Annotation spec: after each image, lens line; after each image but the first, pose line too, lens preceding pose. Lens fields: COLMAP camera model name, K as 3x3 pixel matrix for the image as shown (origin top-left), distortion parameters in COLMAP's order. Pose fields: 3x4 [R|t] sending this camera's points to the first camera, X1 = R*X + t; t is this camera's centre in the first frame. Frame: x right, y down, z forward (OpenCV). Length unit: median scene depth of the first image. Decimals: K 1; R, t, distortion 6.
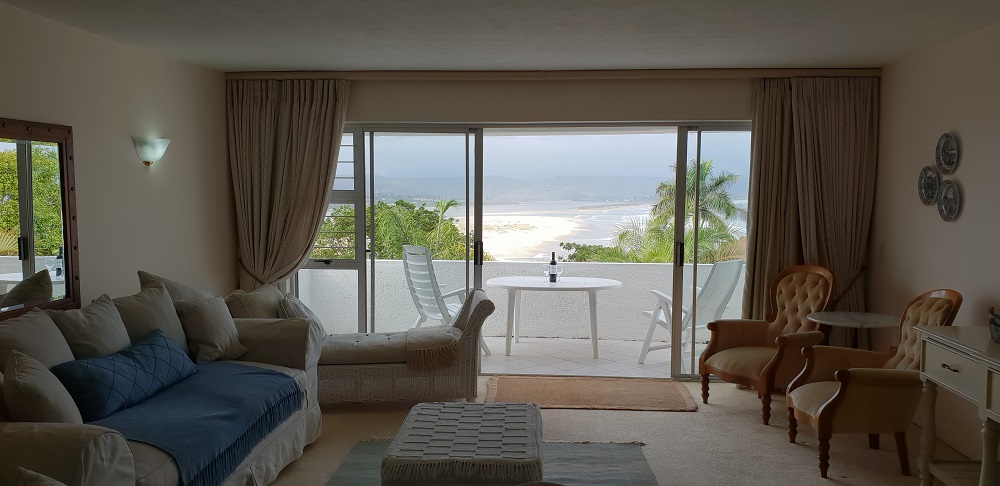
lens RADIAL K [[772.3, 0, 511.2], [0, 772.3, 257.6], [0, 0, 1]] dist [0.062230, -0.090450]
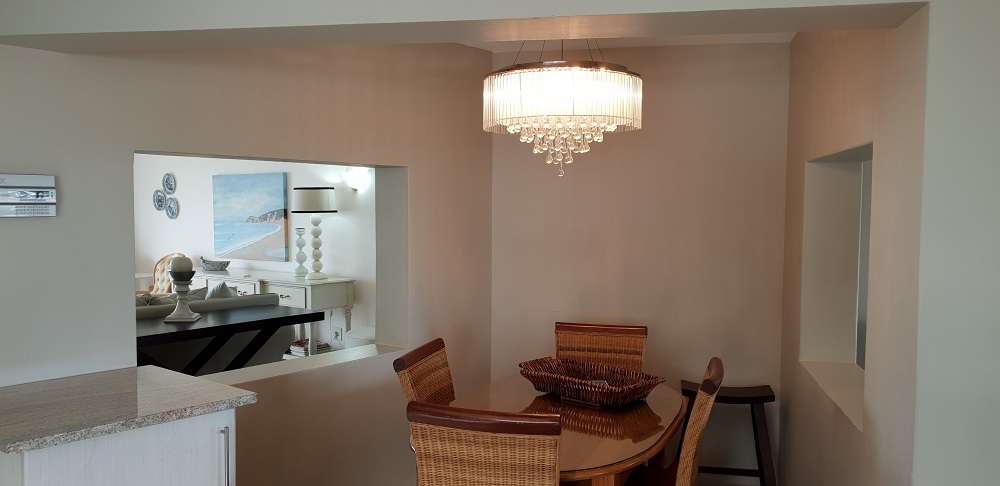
lens RADIAL K [[772.3, 0, 503.6], [0, 772.3, 242.5], [0, 0, 1]] dist [0.062230, -0.090450]
pose [[0.546789, -0.042669, 0.836182, -0.560810], [0.065120, 0.997843, 0.008336, 0.045059], [-0.834734, 0.049895, 0.548388, -0.682328]]
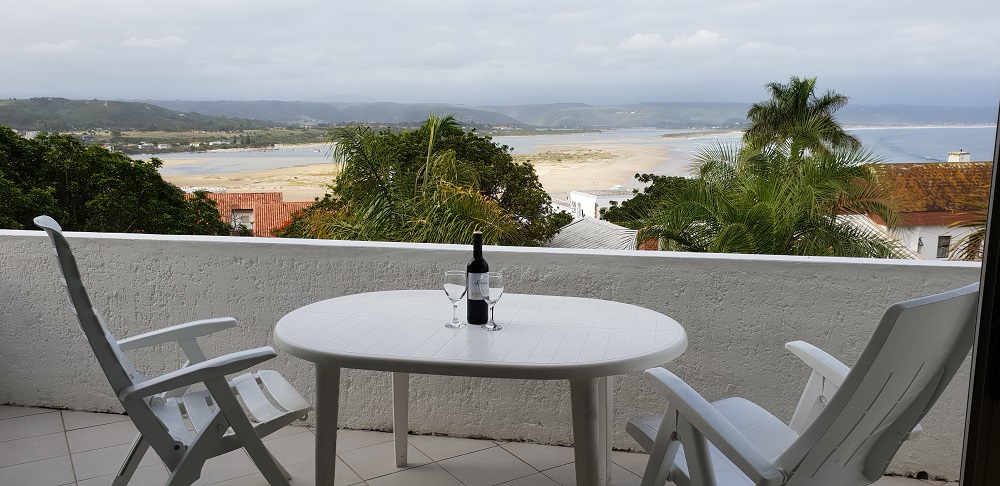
lens RADIAL K [[772.3, 0, 500.6], [0, 772.3, 247.1], [0, 0, 1]] dist [0.062230, -0.090450]
pose [[0.993048, 0.016063, -0.116613, 0.151689], [-0.006954, 0.996921, 0.078102, -0.039707], [0.117508, -0.076748, 0.990102, 0.998510]]
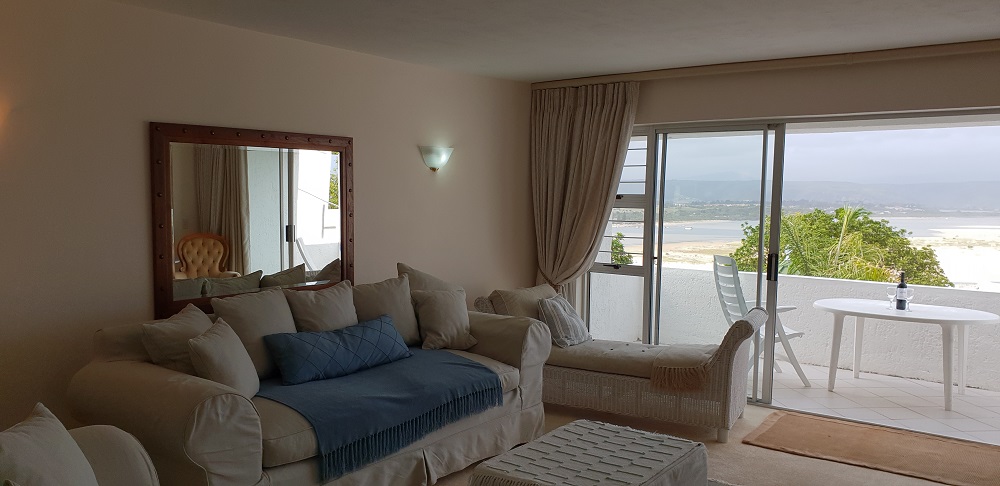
lens RADIAL K [[772.3, 0, 500.9], [0, 772.3, 251.7], [0, 0, 1]] dist [0.062230, -0.090450]
pose [[0.833506, 0.048771, -0.550354, 0.226218], [-0.057738, 0.998331, 0.001026, -0.007552], [0.549486, 0.030922, 0.834931, 0.114960]]
